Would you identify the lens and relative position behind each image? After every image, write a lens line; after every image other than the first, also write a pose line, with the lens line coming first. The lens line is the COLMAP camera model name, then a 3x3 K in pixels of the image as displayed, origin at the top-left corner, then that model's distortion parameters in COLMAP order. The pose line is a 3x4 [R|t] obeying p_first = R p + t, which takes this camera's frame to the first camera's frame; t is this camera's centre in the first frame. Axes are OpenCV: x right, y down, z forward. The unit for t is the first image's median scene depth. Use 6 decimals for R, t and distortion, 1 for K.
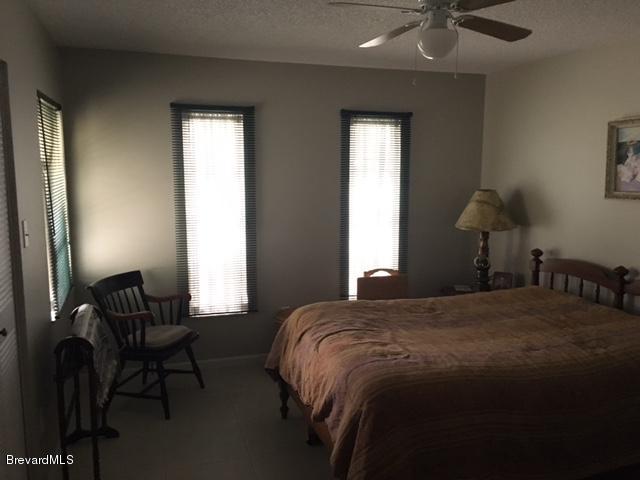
lens RADIAL K [[545.1, 0, 319.7], [0, 545.1, 240.2], [0, 0, 1]] dist [0.073519, -0.075913]
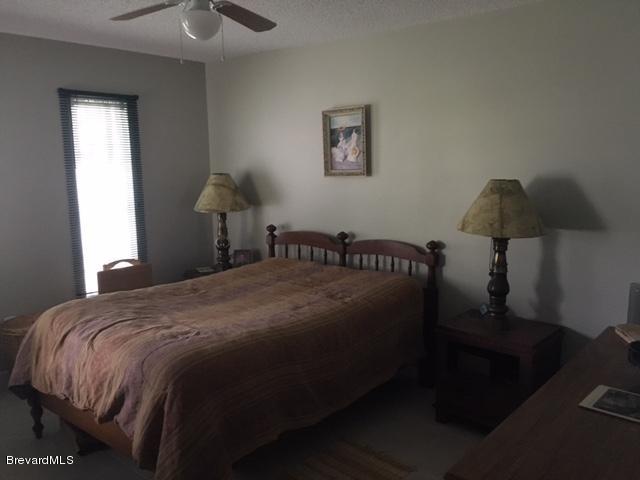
lens RADIAL K [[545.1, 0, 318.0], [0, 545.1, 240.3], [0, 0, 1]] dist [0.073519, -0.075913]
pose [[0.852051, -0.093760, 0.514993, -0.115937], [0.086041, 0.995532, 0.038893, 0.014853], [-0.516338, 0.011171, 0.856312, 0.007981]]
